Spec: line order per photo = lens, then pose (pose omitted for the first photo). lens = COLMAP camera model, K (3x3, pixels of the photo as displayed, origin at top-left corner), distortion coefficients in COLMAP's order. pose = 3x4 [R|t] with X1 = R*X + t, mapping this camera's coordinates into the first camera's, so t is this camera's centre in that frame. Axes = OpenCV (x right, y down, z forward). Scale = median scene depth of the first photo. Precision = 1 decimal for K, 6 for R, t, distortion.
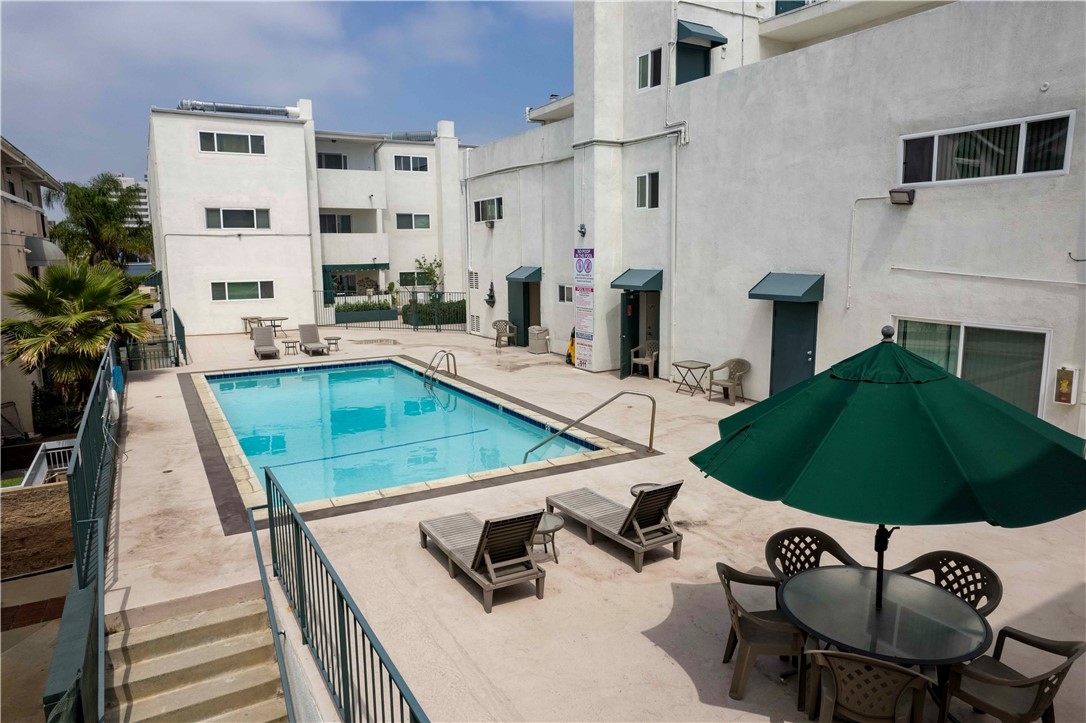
lens RADIAL K [[692.1, 0, 545.0], [0, 692.1, 361.1], [0, 0, 1]] dist [-0.001766, -0.000435]
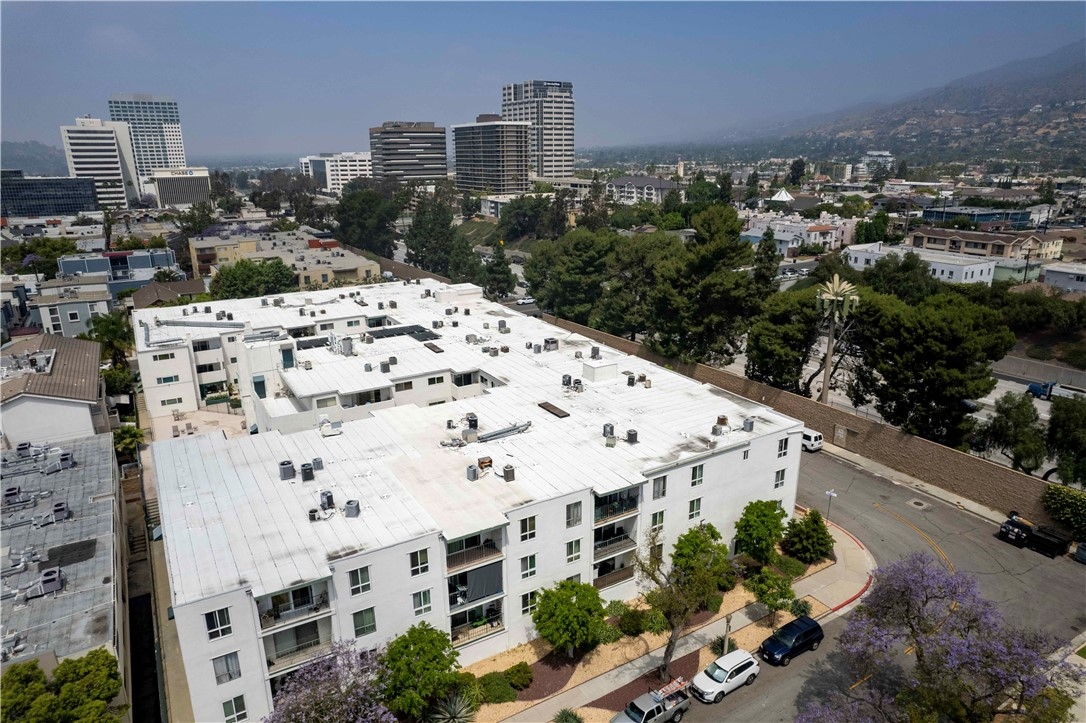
lens RADIAL K [[692.1, 0, 541.7], [0, 692.1, 362.7], [0, 0, 1]] dist [-0.001766, -0.000435]
pose [[0.999884, -0.006303, 0.013860, 1.093292], [0.004212, 0.989267, 0.146059, -0.669102], [-0.014632, -0.145983, 0.989179, -1.911113]]
